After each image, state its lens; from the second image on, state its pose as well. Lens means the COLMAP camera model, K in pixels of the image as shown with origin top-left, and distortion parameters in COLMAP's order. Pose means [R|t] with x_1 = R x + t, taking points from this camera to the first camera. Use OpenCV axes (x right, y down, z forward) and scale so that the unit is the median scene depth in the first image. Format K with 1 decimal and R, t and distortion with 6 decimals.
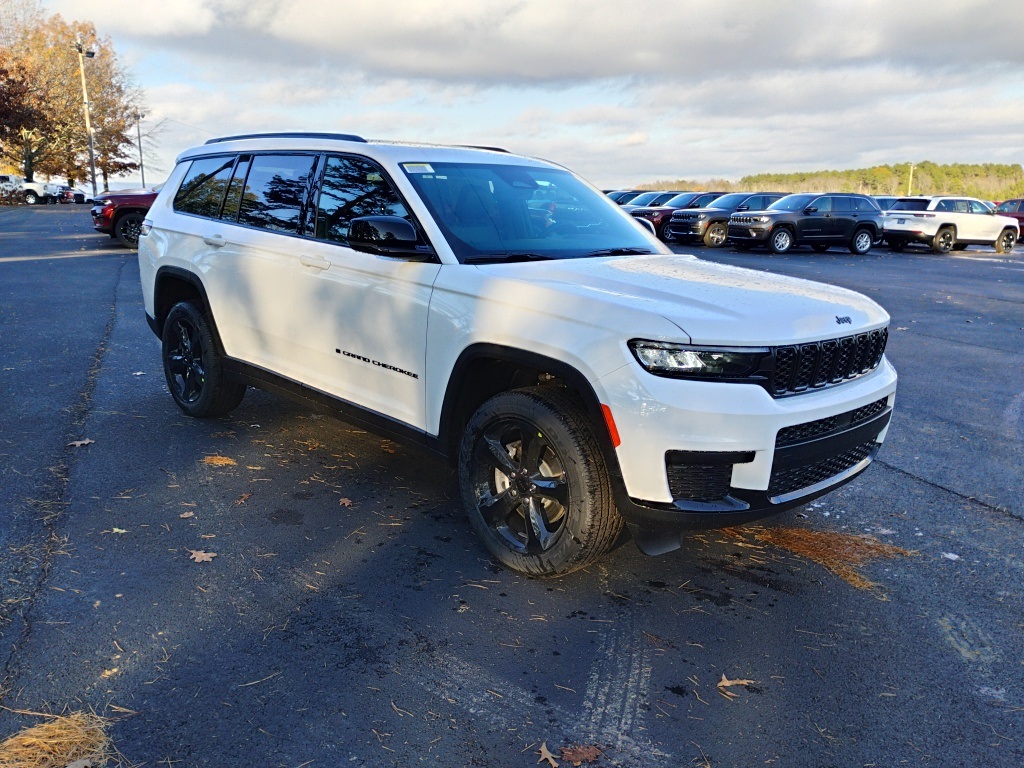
lens RADIAL K [[856.2, 0, 512.0], [0, 856.2, 384.0], [0, 0, 1]] dist [0.119924, -0.167156]
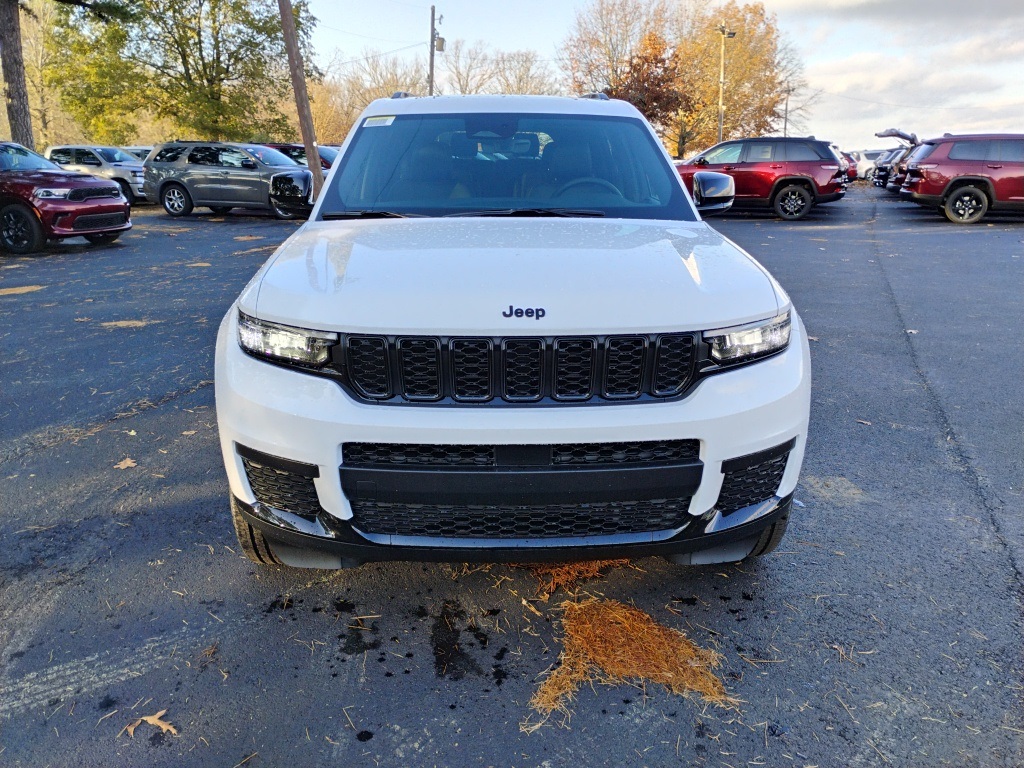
lens RADIAL K [[856.2, 0, 512.0], [0, 856.2, 384.0], [0, 0, 1]] dist [0.119924, -0.167156]
pose [[0.734531, 0.142794, -0.663381, 0.548683], [-0.123354, 0.989418, 0.076391, -0.044996], [0.667269, 0.025719, 0.744373, 0.322926]]
